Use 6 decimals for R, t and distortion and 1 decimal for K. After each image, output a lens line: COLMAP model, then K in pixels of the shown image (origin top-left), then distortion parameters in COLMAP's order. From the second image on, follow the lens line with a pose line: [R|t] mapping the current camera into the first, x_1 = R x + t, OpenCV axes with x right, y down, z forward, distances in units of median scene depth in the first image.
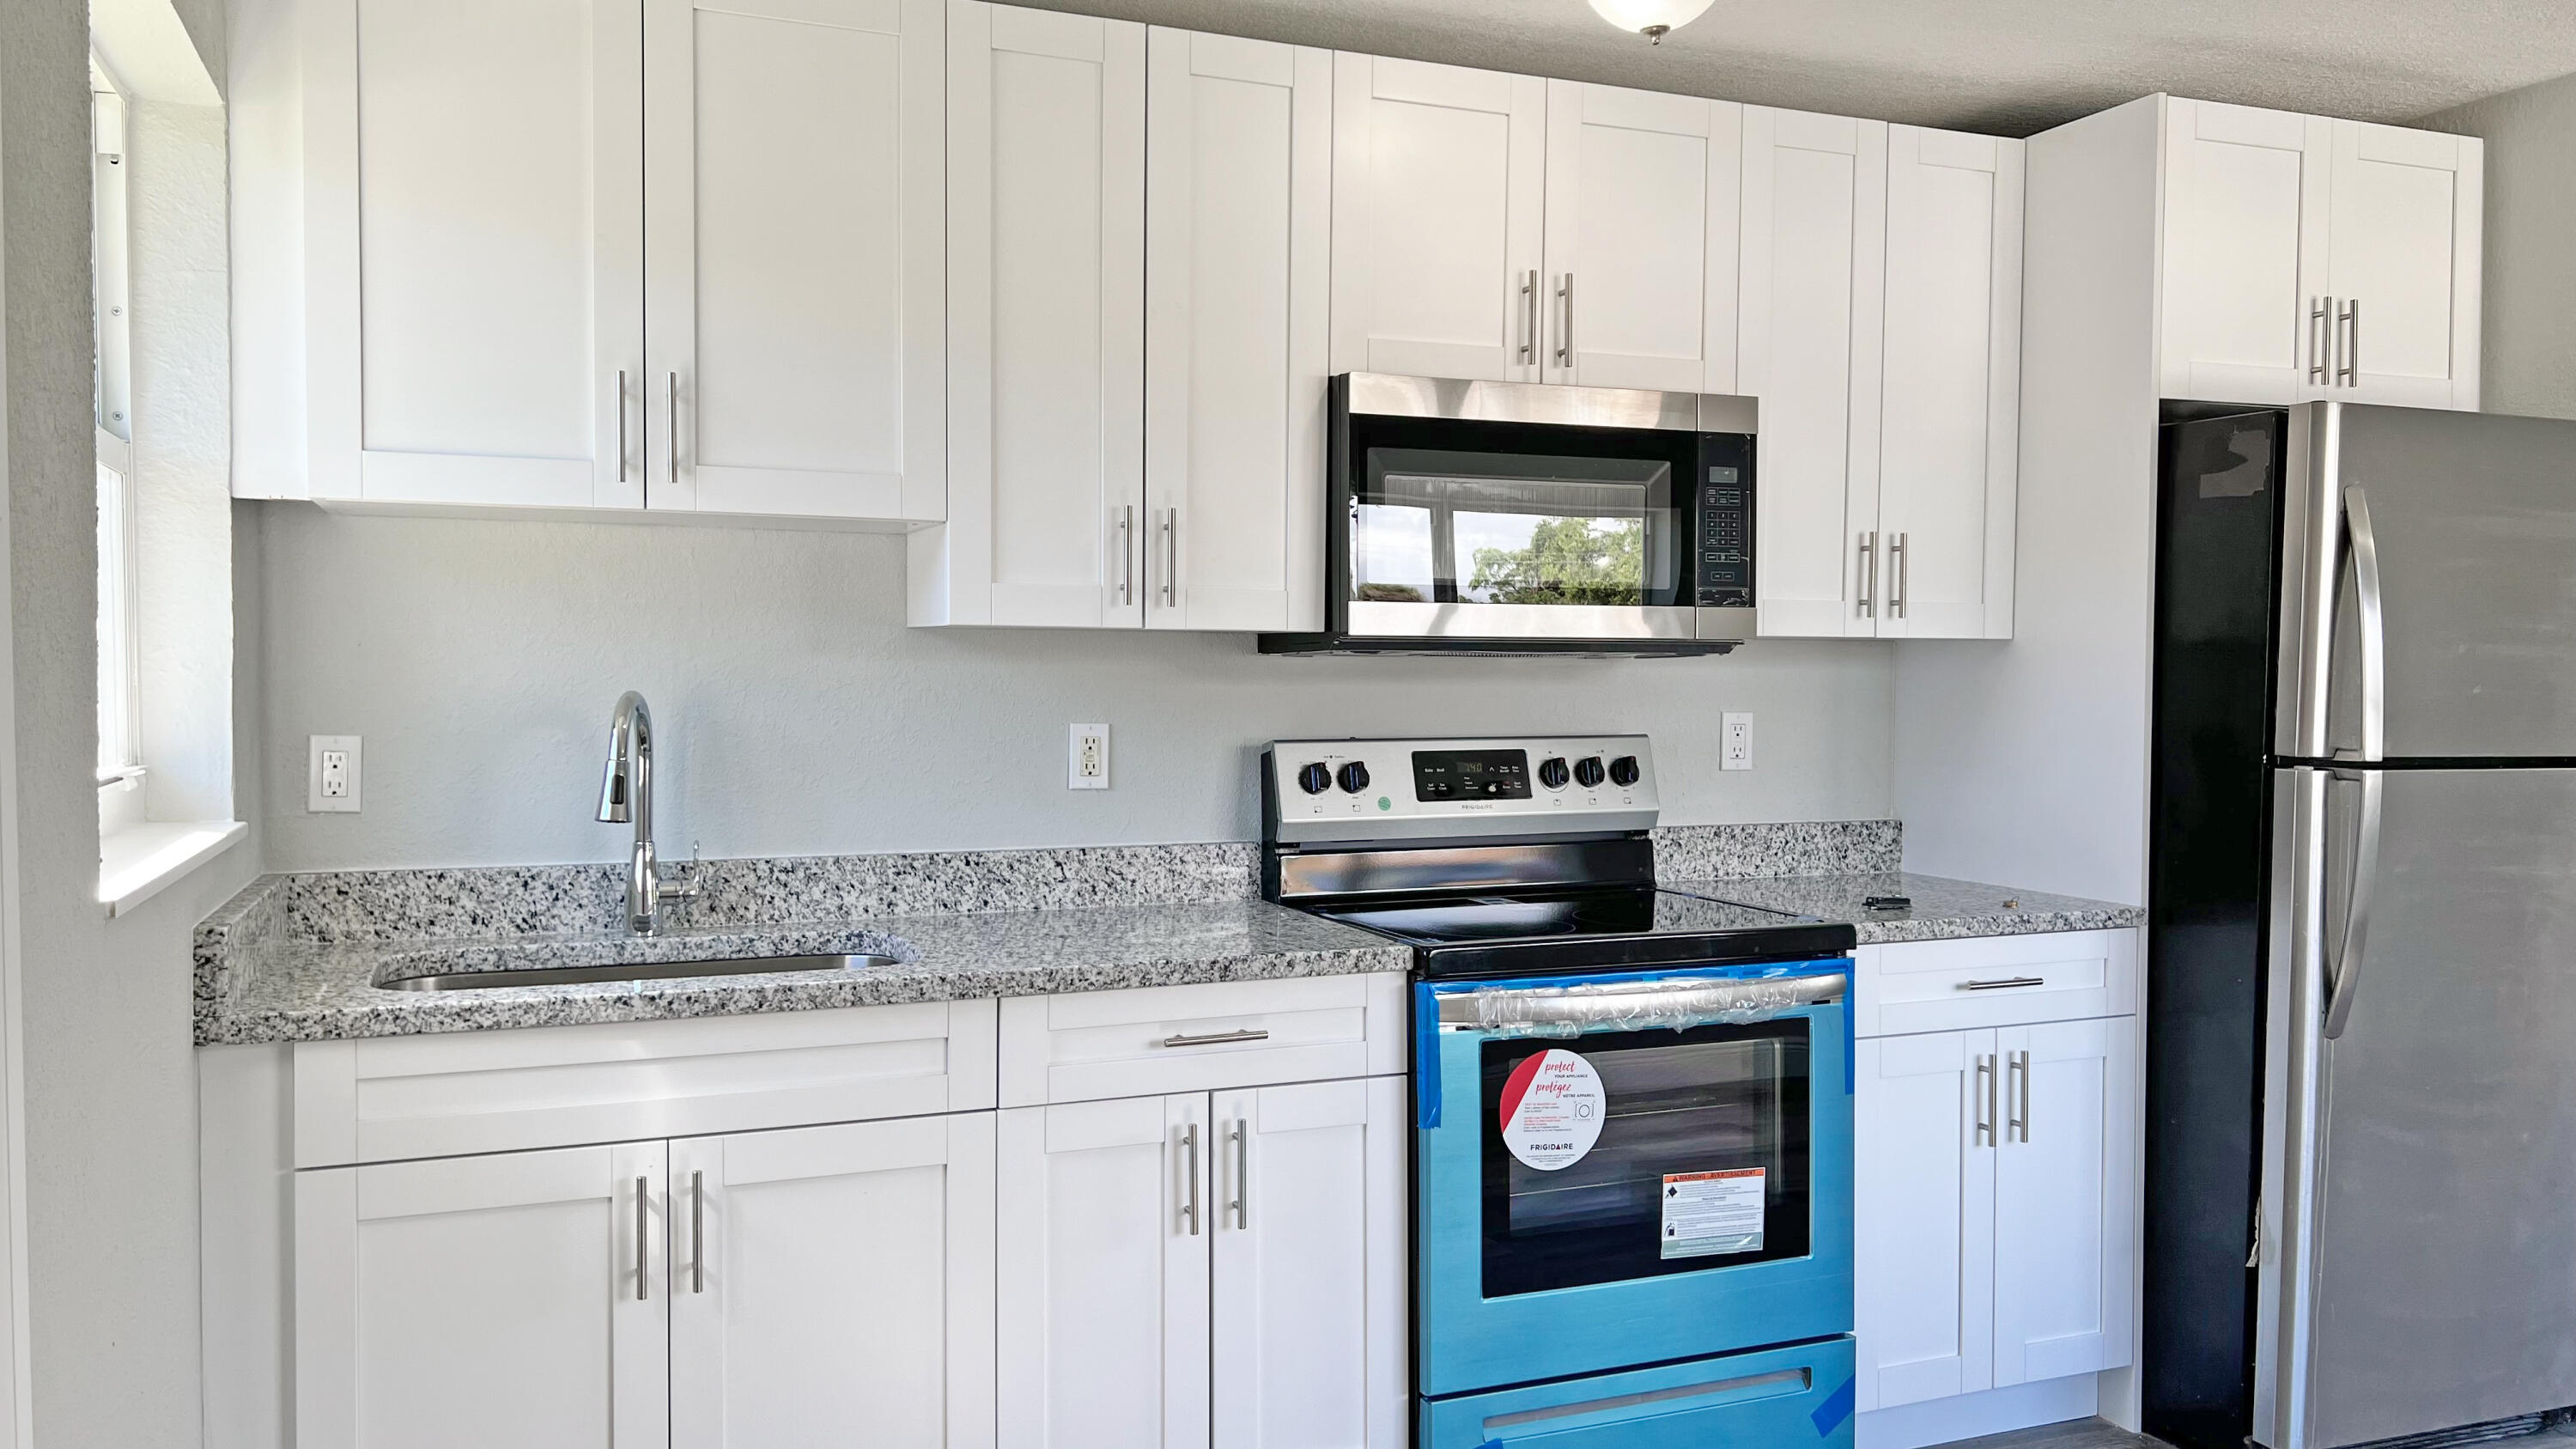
lens RADIAL K [[1919.2, 0, 1288.0], [0, 1919.2, 724.5], [0, 0, 1]] dist [0.070638, -0.100293]
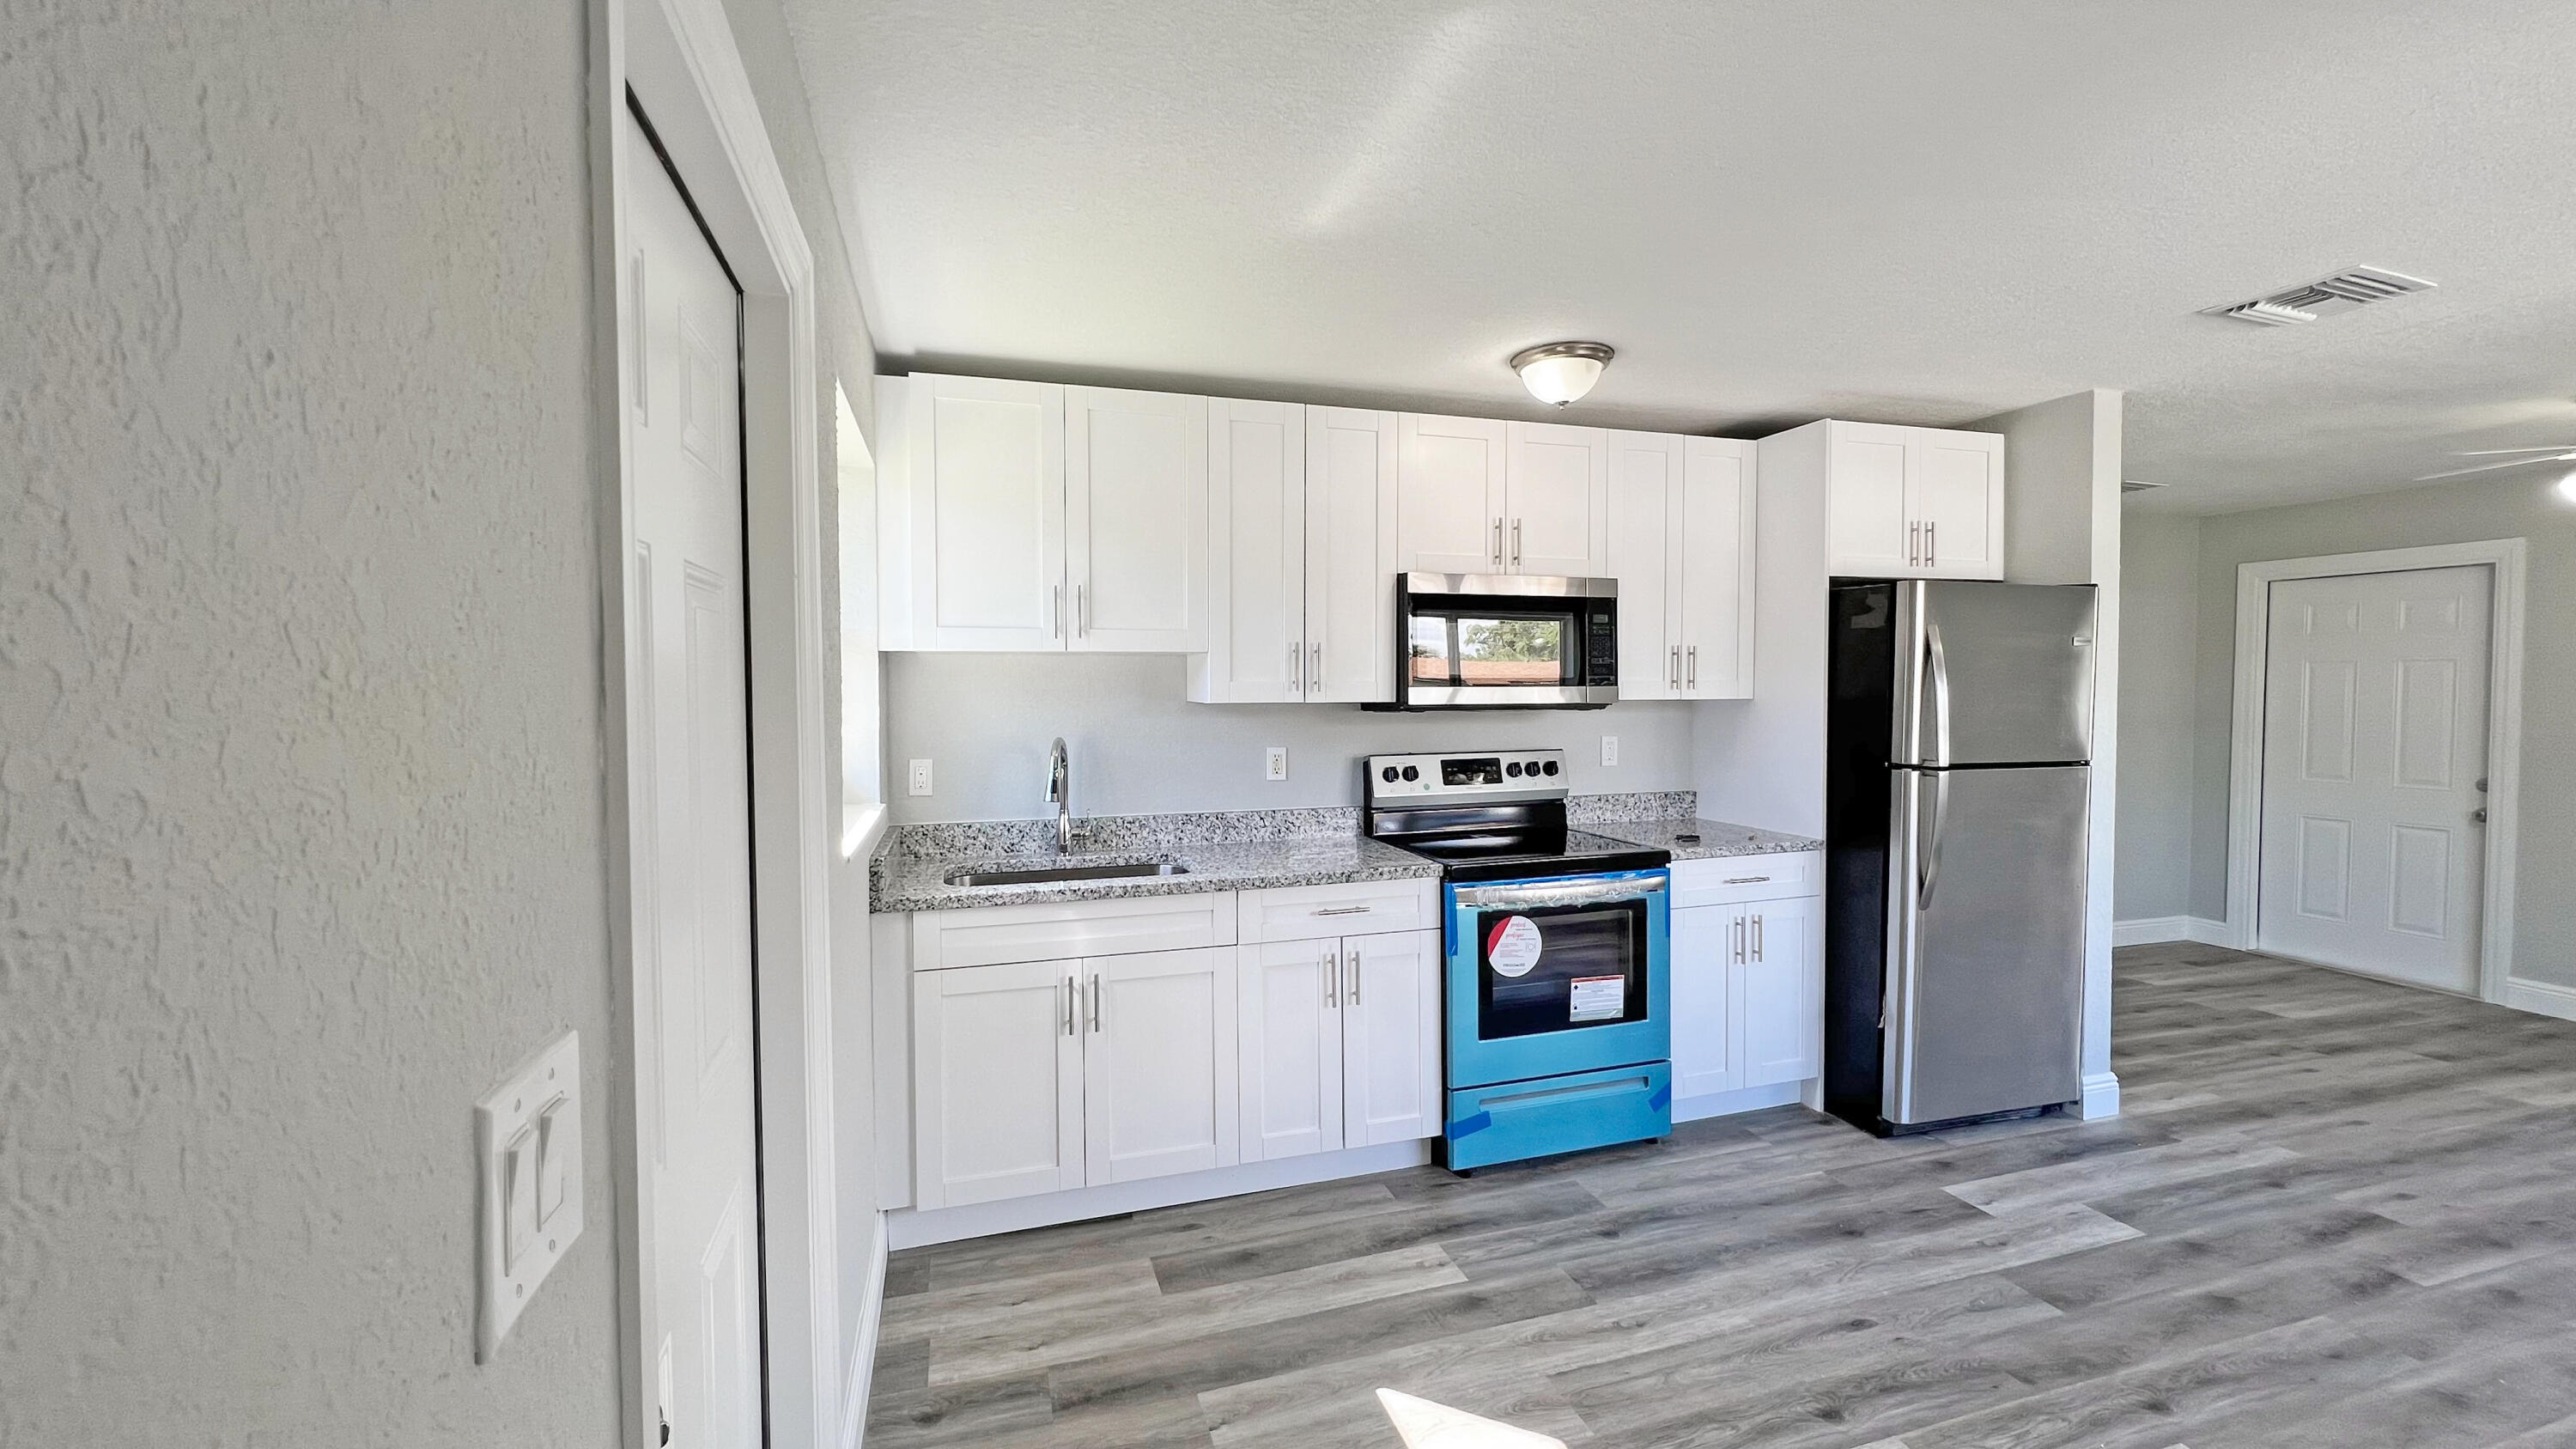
lens RADIAL K [[1000.6, 0, 1288.0], [0, 1000.6, 724.5], [0, 0, 1]] dist [-0.007331, -0.000138]
pose [[0.996594, -0.006980, -0.082168, -0.007351], [0.006558, 0.999964, -0.005405, -0.020751], [0.082202, 0.004847, 0.996604, -0.037079]]
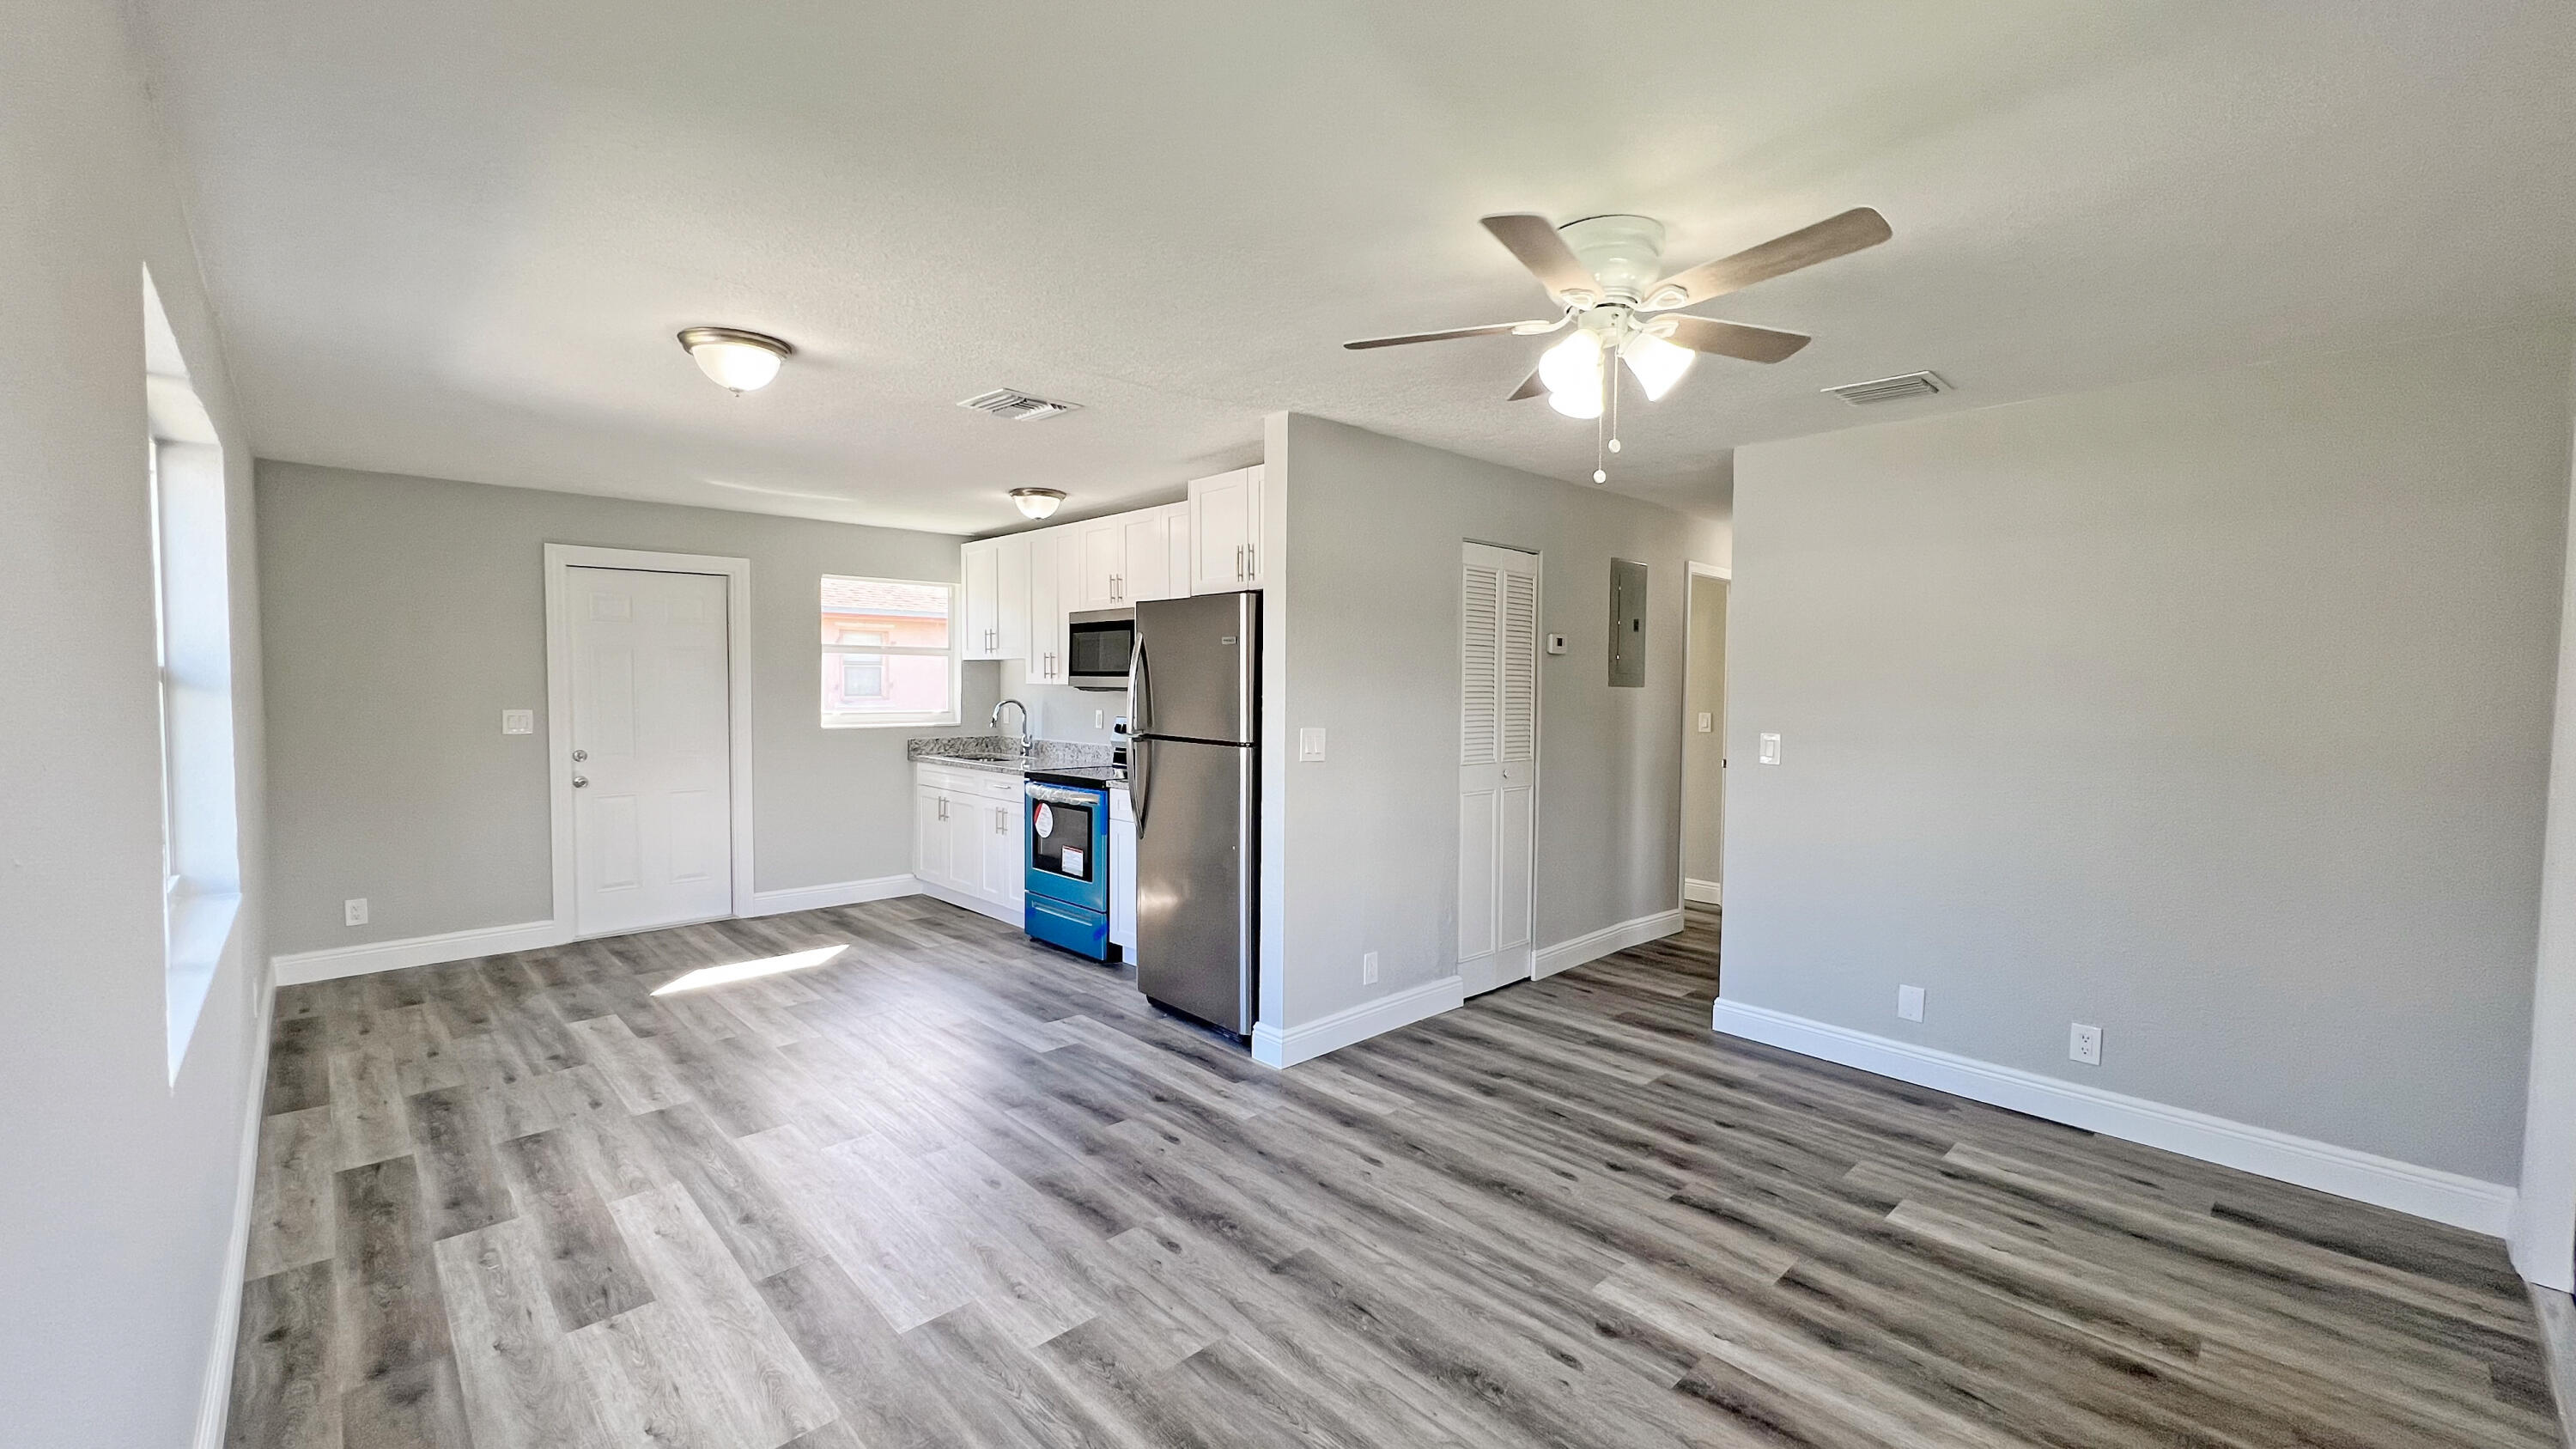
lens RADIAL K [[1029.6, 0, 1288.0], [0, 1029.6, 724.5], [0, 0, 1]] dist [0.029490, 0.000054]
pose [[0.385886, 0.037217, -0.921795, 2.028176], [-0.042569, 0.998840, 0.022507, -0.035873], [0.921564, 0.030554, 0.387023, 0.673719]]
